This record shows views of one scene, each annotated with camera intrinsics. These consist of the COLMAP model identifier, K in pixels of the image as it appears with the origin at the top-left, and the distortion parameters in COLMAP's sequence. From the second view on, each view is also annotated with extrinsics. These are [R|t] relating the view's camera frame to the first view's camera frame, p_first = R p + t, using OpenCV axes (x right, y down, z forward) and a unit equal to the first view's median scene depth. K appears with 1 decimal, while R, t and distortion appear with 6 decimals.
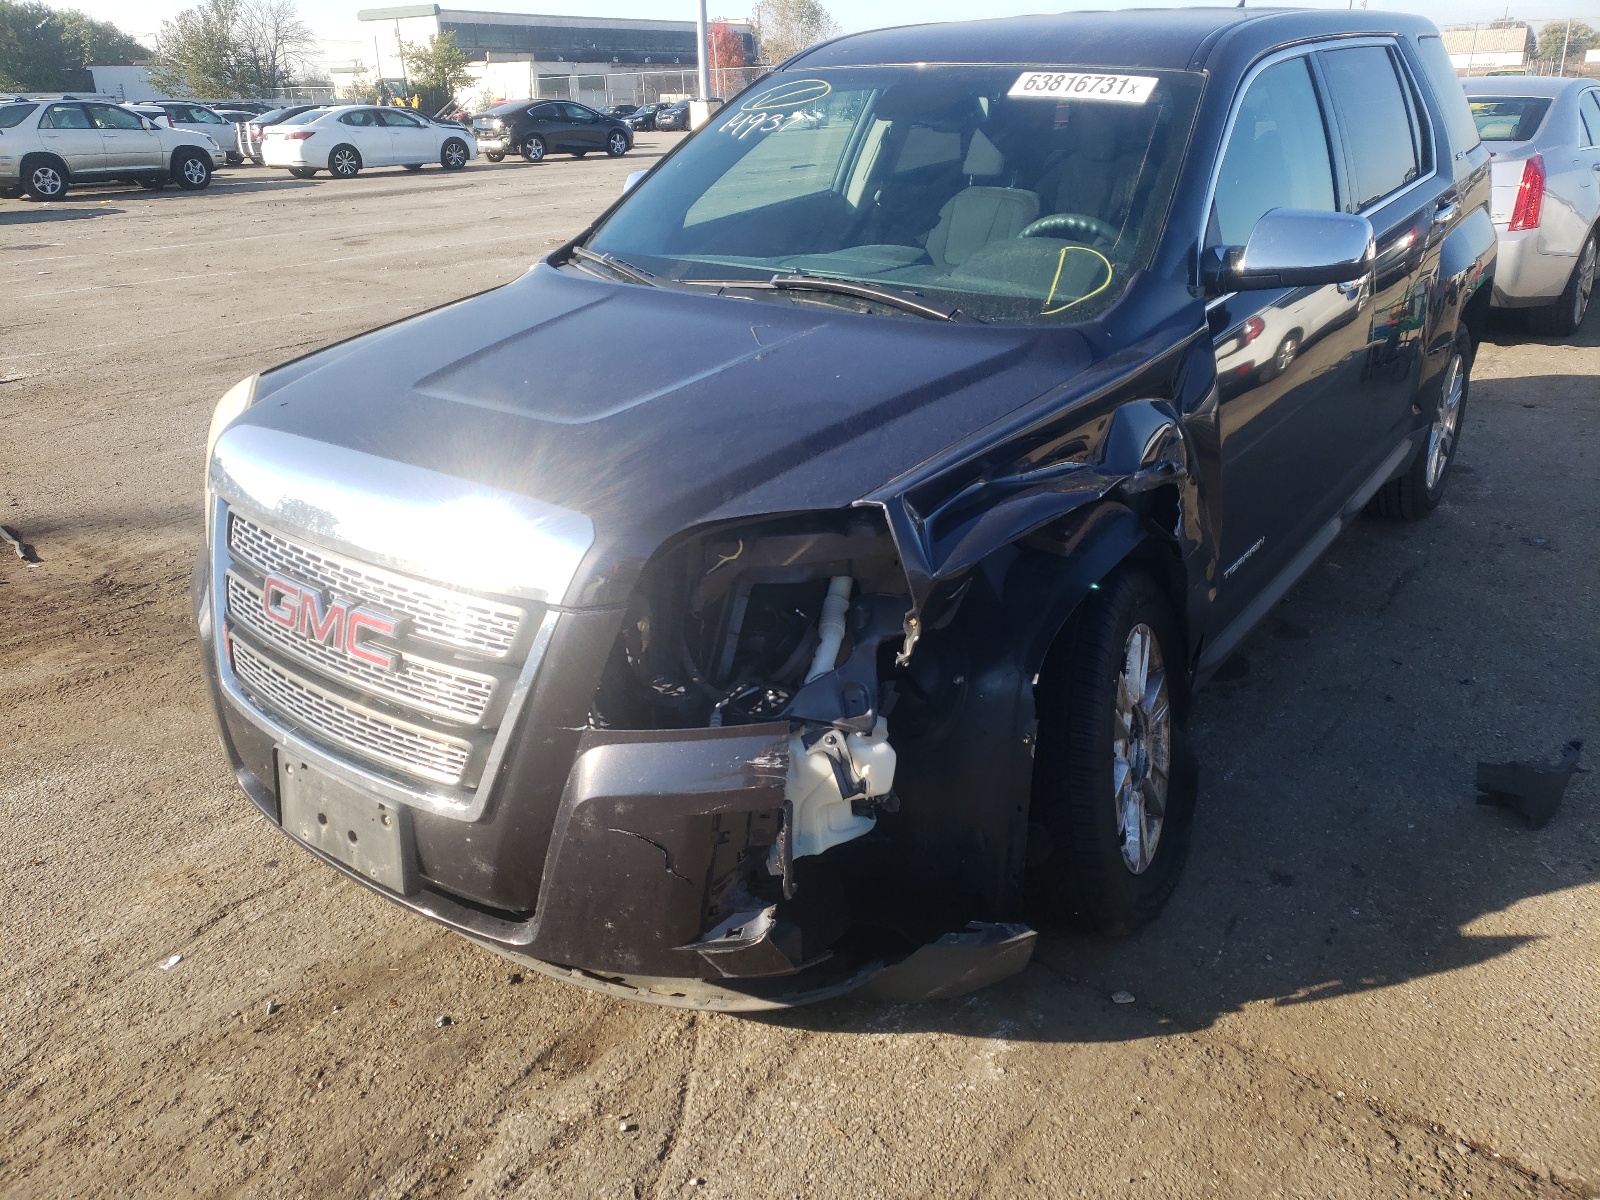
lens RADIAL K [[1203.2, 0, 802.0], [0, 1203.2, 591.6], [0, 0, 1]] dist [0.010432, 0.003305]
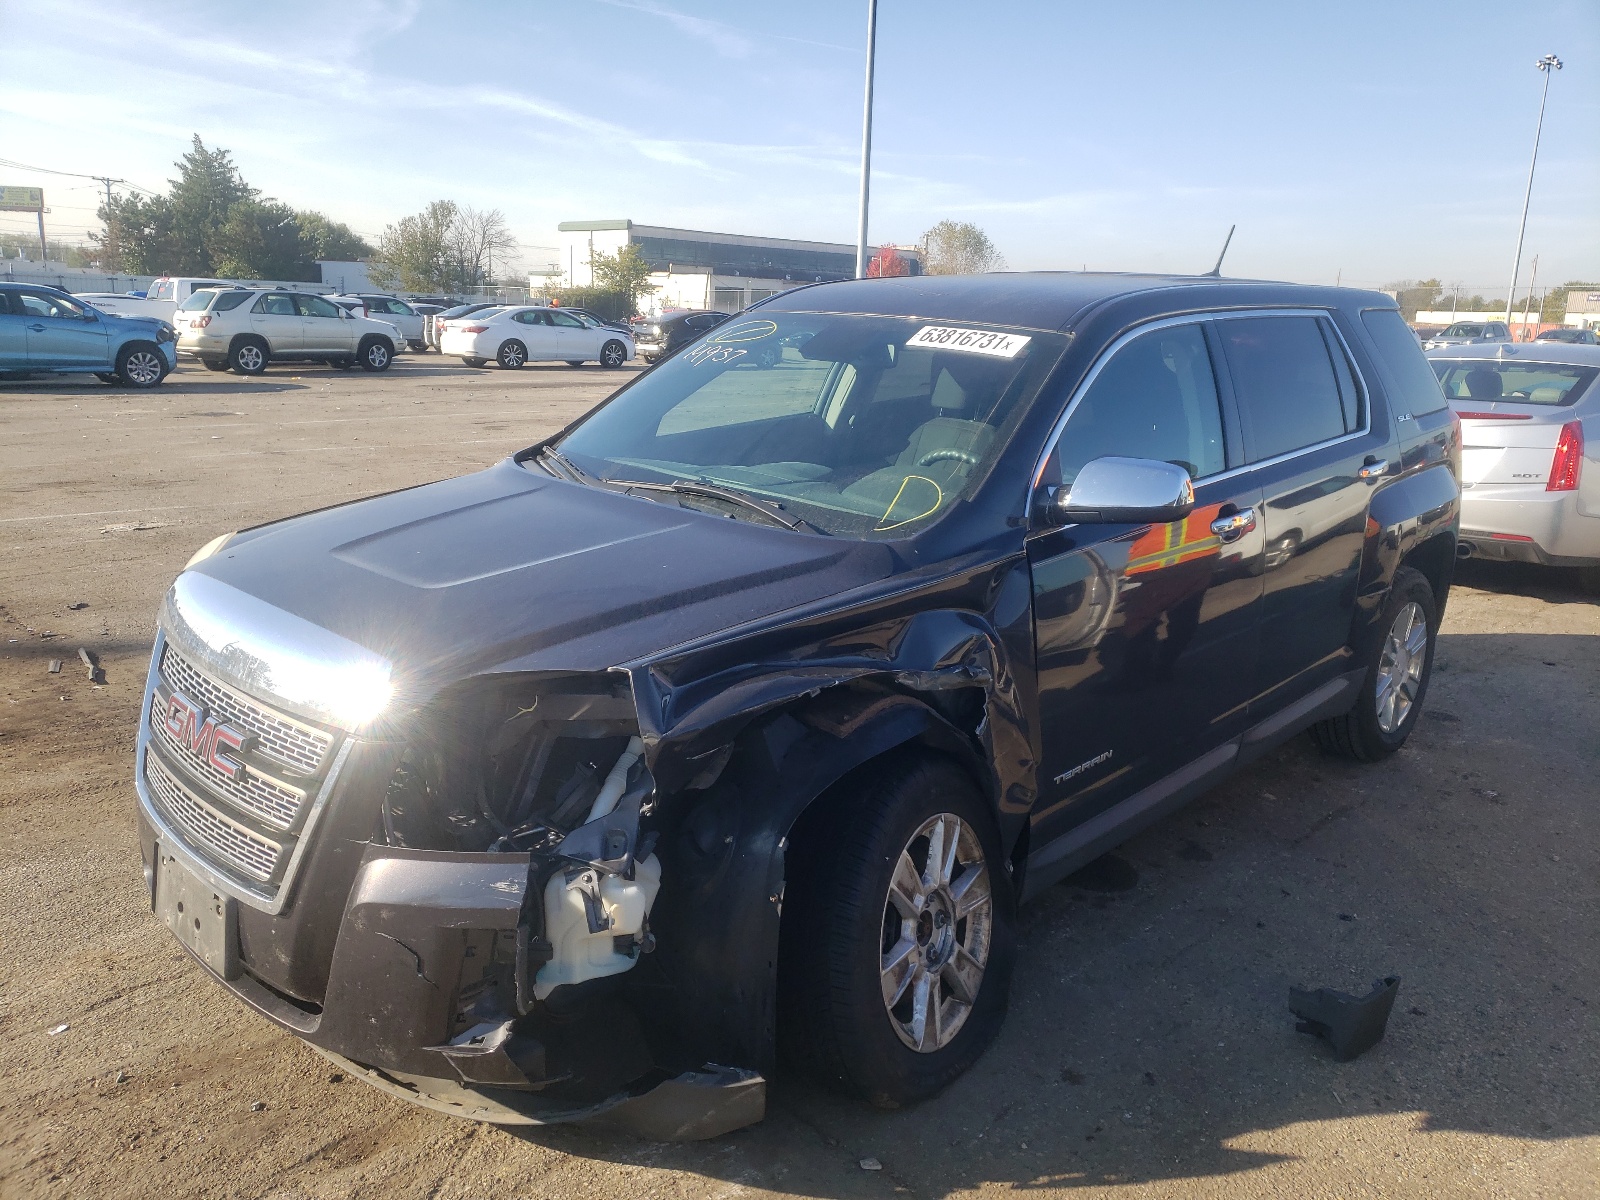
lens RADIAL K [[1203.2, 0, 798.0], [0, 1203.2, 603.9], [0, 0, 1]] dist [0.010432, 0.003305]
pose [[0.990833, 0.079782, -0.109021, 0.257370], [-0.095622, 0.984235, -0.148789, 0.014798], [0.095432, 0.157850, 0.982841, -0.116064]]
